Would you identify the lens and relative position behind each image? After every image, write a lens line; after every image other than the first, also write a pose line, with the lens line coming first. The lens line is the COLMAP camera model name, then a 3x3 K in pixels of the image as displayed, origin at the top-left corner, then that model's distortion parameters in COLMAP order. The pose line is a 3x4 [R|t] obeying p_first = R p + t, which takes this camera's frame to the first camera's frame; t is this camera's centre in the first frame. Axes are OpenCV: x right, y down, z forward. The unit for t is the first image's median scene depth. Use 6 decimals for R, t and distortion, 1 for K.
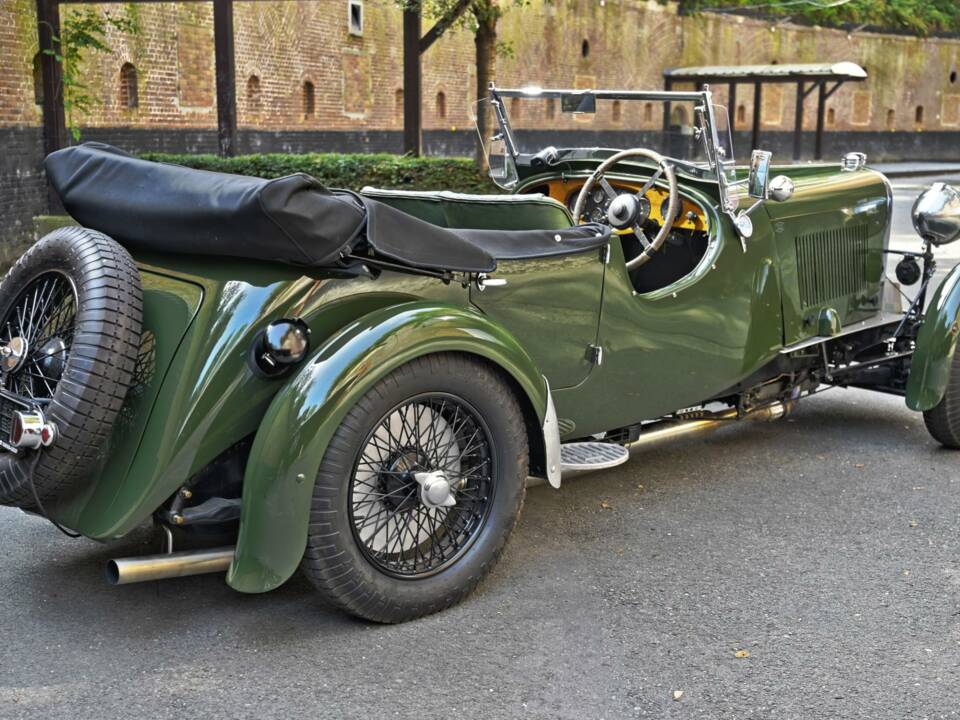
lens RADIAL K [[1464.3, 0, 392.6], [0, 1464.3, 380.1], [0, 0, 1]] dist [0.008775, -0.011193]
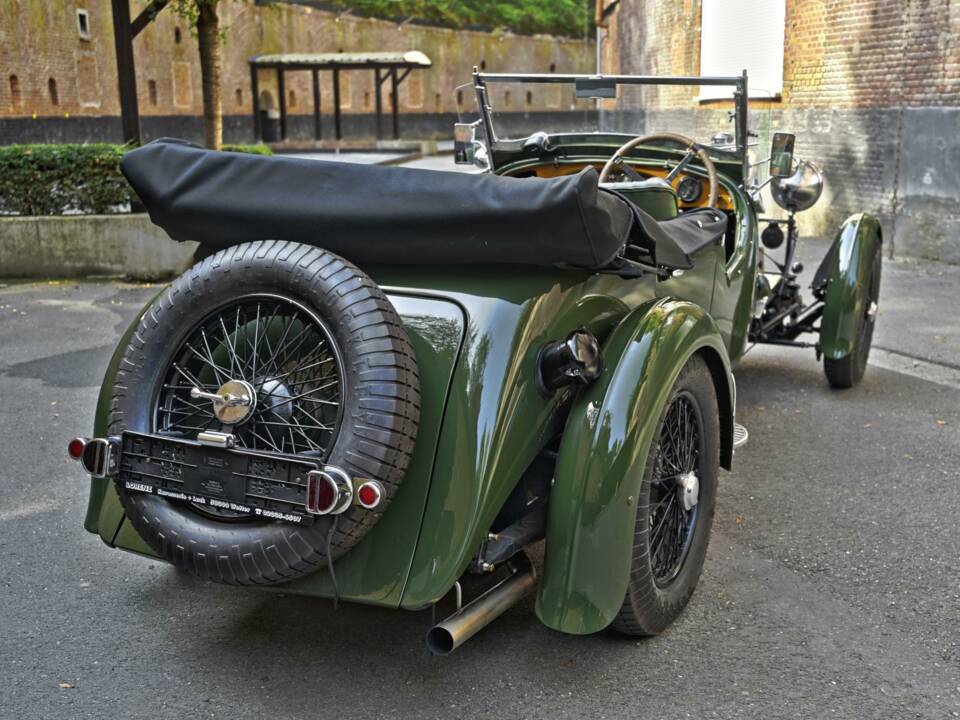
lens RADIAL K [[1309.6, 0, 521.0], [0, 1309.6, 409.1], [0, 0, 1]] dist [0.004561, -0.011382]
pose [[0.880507, -0.116930, 0.459386, -0.177940], [0.092415, 0.992848, 0.075583, -0.021195], [-0.464938, -0.024098, 0.885015, 0.109553]]
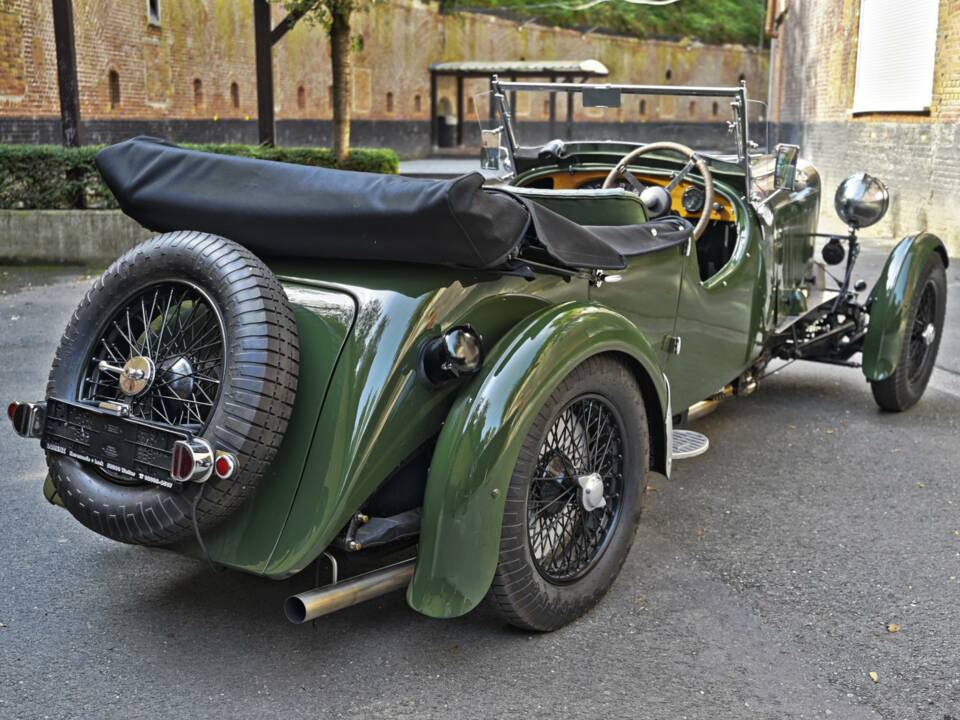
lens RADIAL K [[1334.1, 0, 481.7], [0, 1334.1, 388.0], [0, 0, 1]] dist [0.004062, -0.007186]
pose [[0.958593, -0.052460, 0.279905, -0.111723], [0.043946, 0.998363, 0.036610, -0.012087], [-0.281367, -0.022794, 0.959329, 0.061703]]
